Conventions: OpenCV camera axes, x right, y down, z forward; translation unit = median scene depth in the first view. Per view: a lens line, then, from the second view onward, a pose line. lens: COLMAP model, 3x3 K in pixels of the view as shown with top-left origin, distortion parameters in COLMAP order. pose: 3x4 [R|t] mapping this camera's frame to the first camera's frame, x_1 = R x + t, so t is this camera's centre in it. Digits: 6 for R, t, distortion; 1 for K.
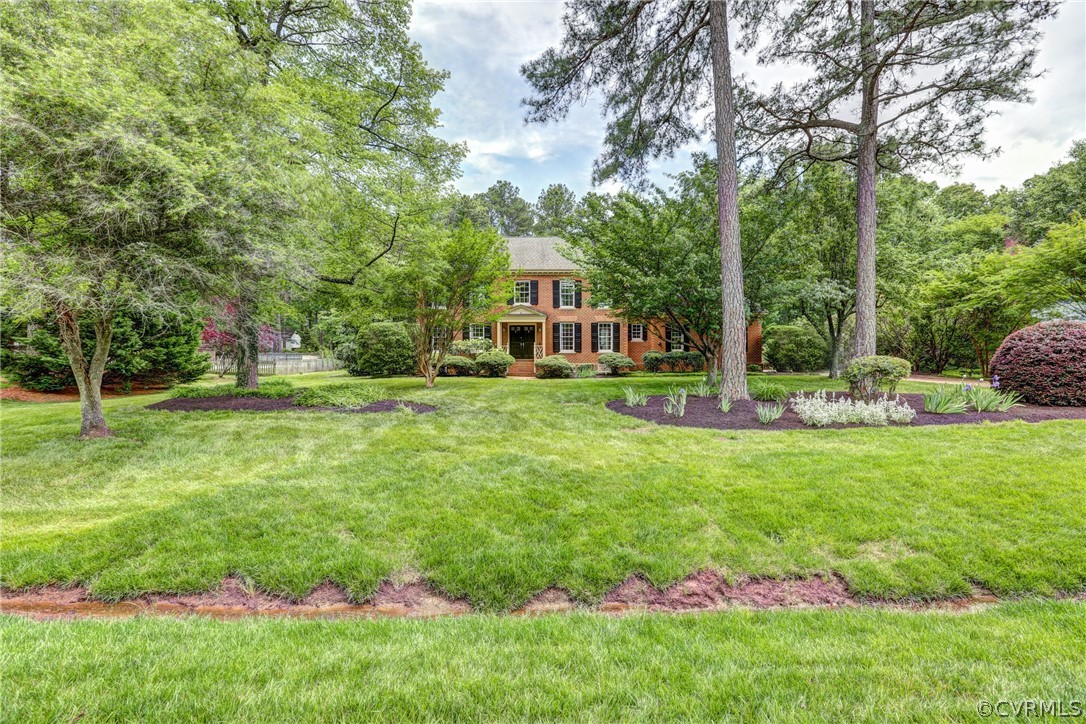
lens RADIAL K [[493.2, 0, 545.6], [0, 493.2, 359.4], [0, 0, 1]] dist [-0.055305, 0.020126]
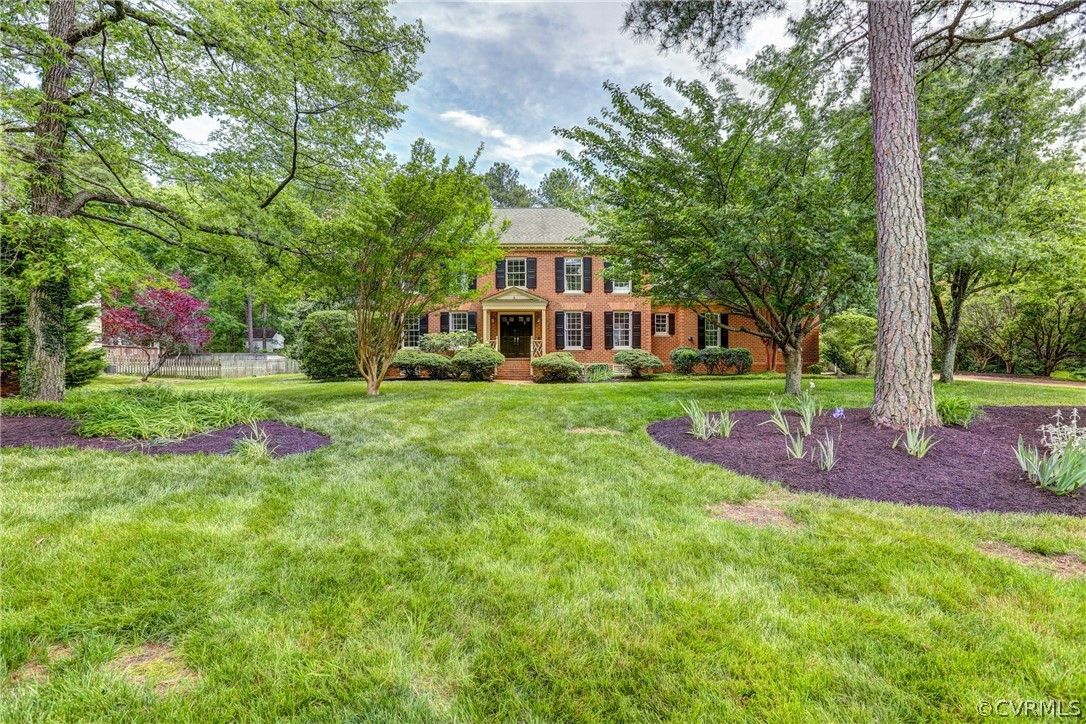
lens RADIAL K [[493.2, 0, 545.7], [0, 493.2, 361.9], [0, 0, 1]] dist [-0.055305, 0.020126]
pose [[0.999974, 0.000500, -0.007208, 0.005420], [-0.000512, 0.999999, -0.001536, 0.007396], [0.007207, 0.001540, 0.999973, 0.226226]]
